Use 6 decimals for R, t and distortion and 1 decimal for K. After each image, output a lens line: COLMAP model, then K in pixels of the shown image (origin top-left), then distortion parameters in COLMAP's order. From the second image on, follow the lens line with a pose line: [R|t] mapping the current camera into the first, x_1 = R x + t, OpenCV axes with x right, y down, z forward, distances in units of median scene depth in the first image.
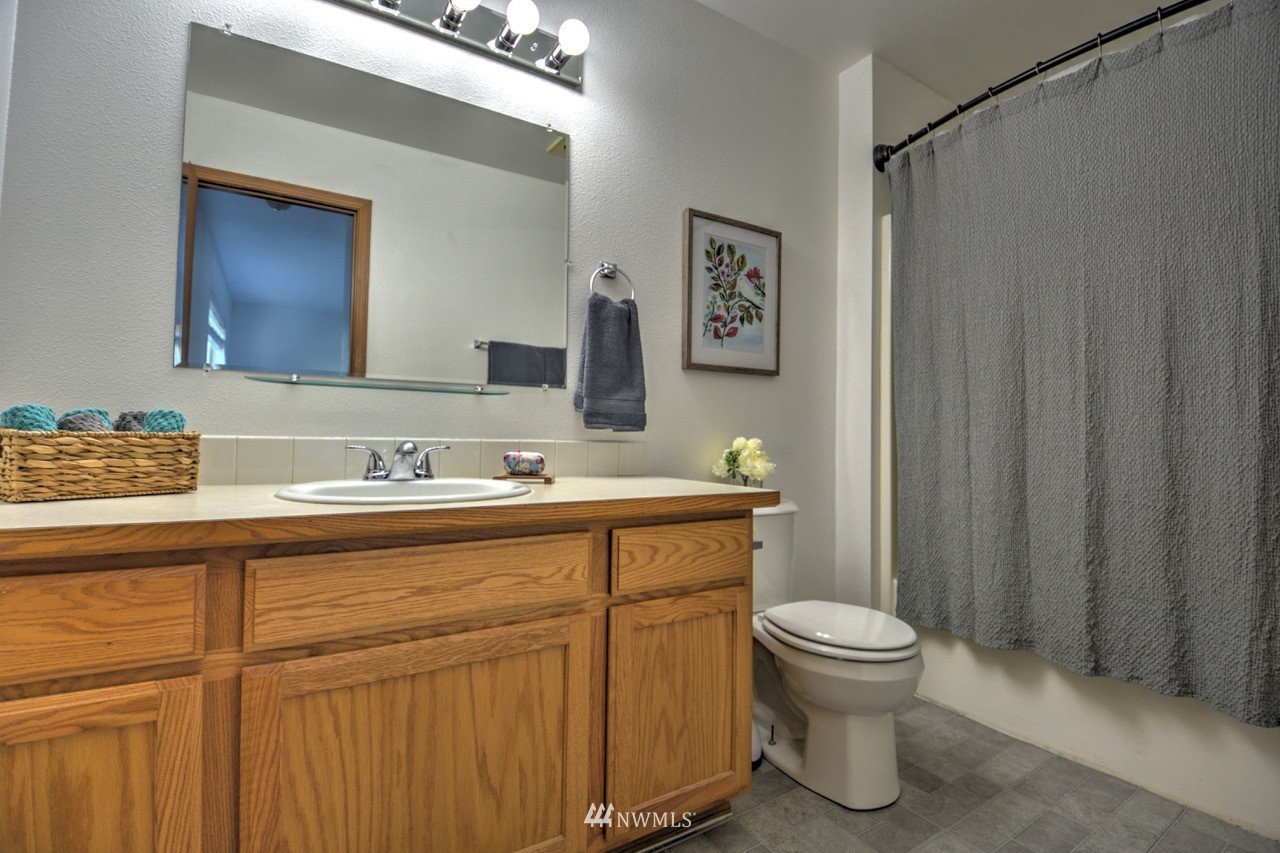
lens RADIAL K [[566.4, 0, 650.7], [0, 566.4, 425.3], [0, 0, 1]] dist [0.024264, -0.032757]
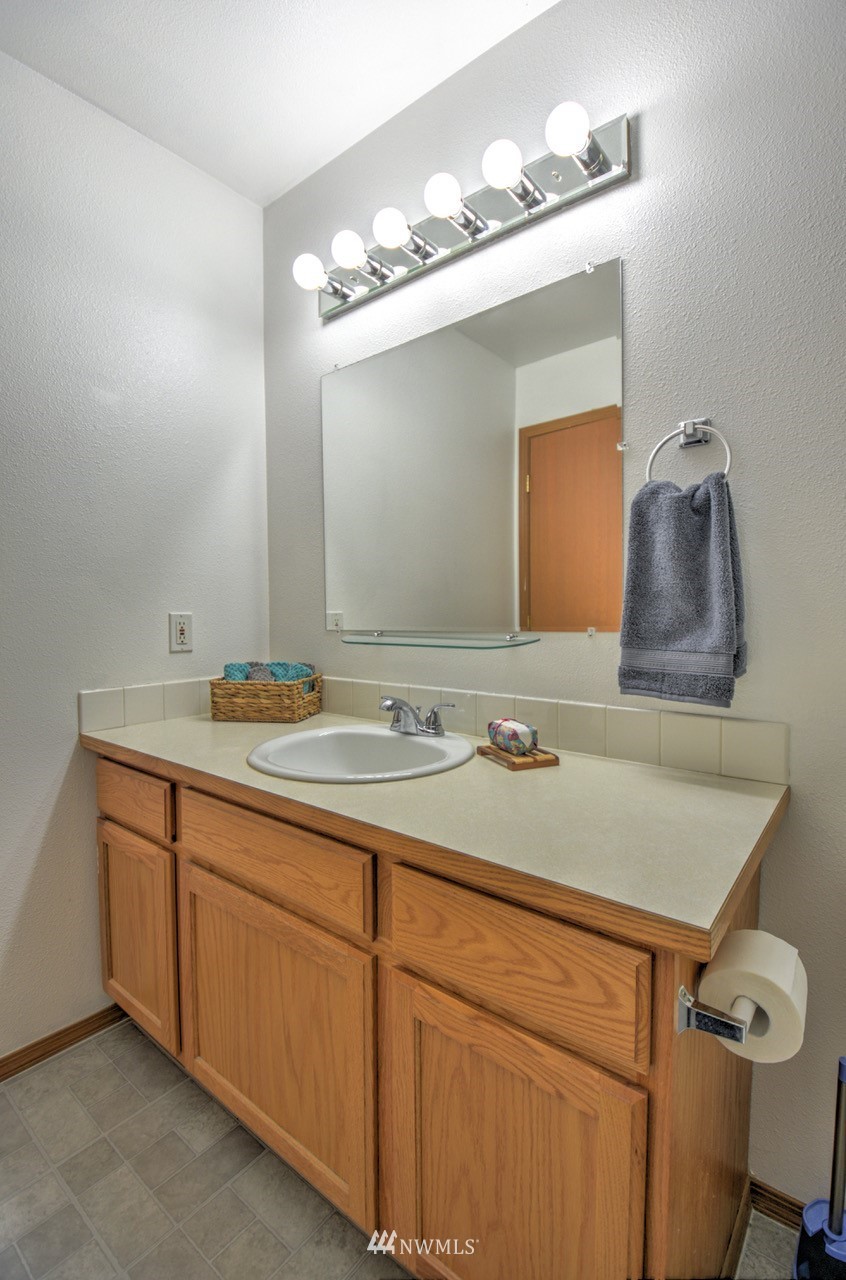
lens RADIAL K [[561.2, 0, 491.3], [0, 561.2, 646.3], [0, 0, 1]] dist [0.013067, -0.031201]
pose [[0.359312, 0.036229, -0.932514, 0.658078], [0.021338, 0.998666, 0.047021, -0.125543], [0.932974, -0.036793, 0.358059, 0.913370]]
